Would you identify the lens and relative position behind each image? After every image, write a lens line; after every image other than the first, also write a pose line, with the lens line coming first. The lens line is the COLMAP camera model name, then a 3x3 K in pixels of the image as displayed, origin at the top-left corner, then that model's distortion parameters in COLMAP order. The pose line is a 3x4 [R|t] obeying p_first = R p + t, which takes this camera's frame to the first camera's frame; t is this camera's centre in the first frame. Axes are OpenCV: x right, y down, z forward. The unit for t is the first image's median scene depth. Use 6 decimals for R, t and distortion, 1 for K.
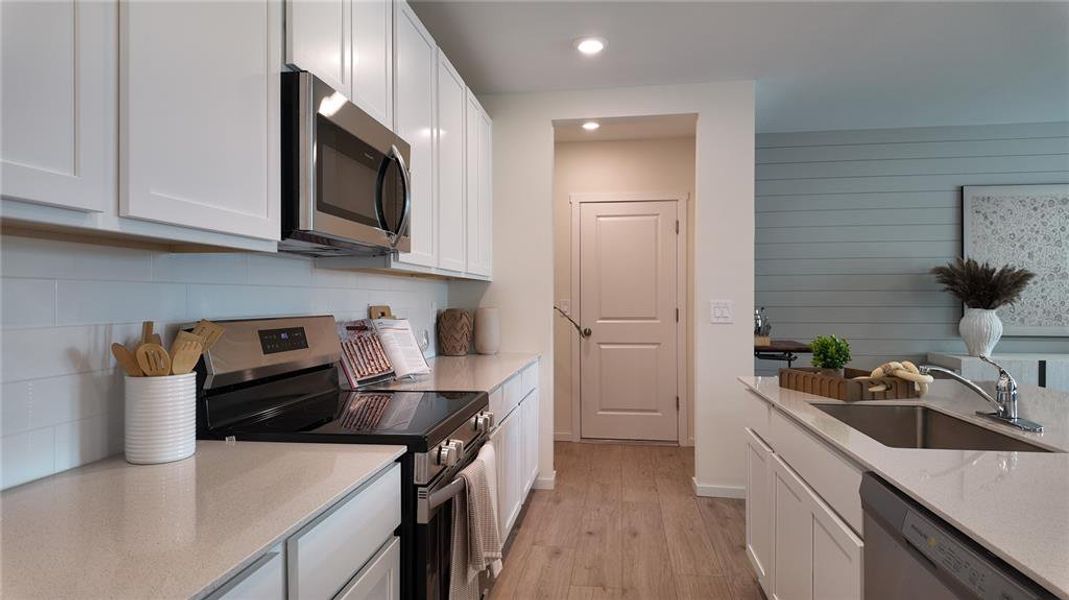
lens RADIAL K [[658.1, 0, 536.1], [0, 658.1, 296.7], [0, 0, 1]] dist [0.000734, 0.000281]
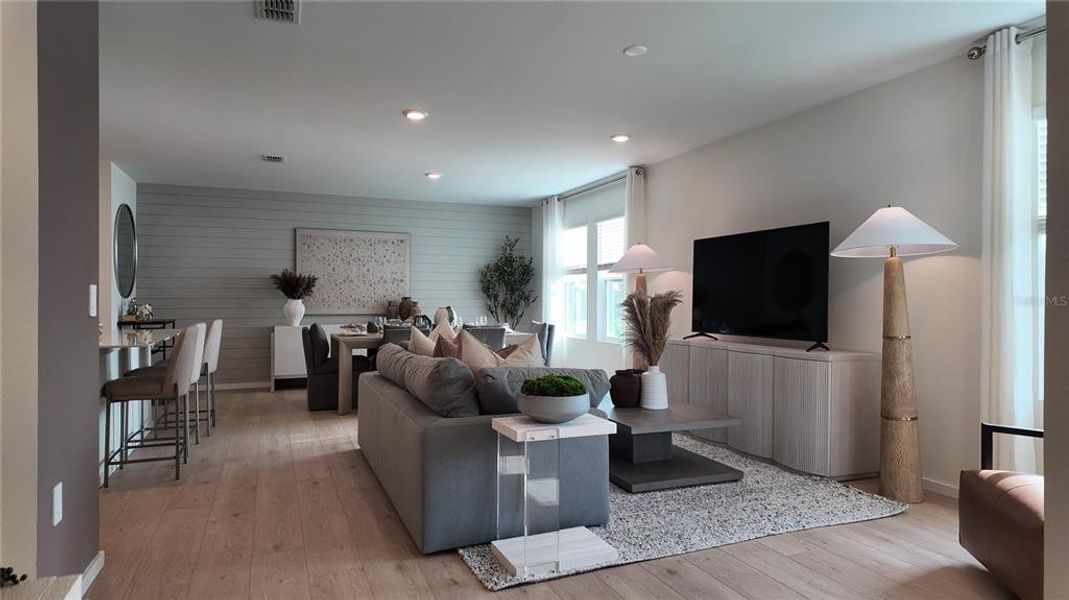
lens RADIAL K [[631.2, 0, 536.5], [0, 631.2, 298.6], [0, 0, 1]] dist [0.015218, -0.008167]
pose [[0.869375, 0.003415, 0.494141, 0.393576], [-0.006672, 0.999966, 0.004828, 0.004212], [-0.494108, -0.007494, 0.869368, -0.778359]]
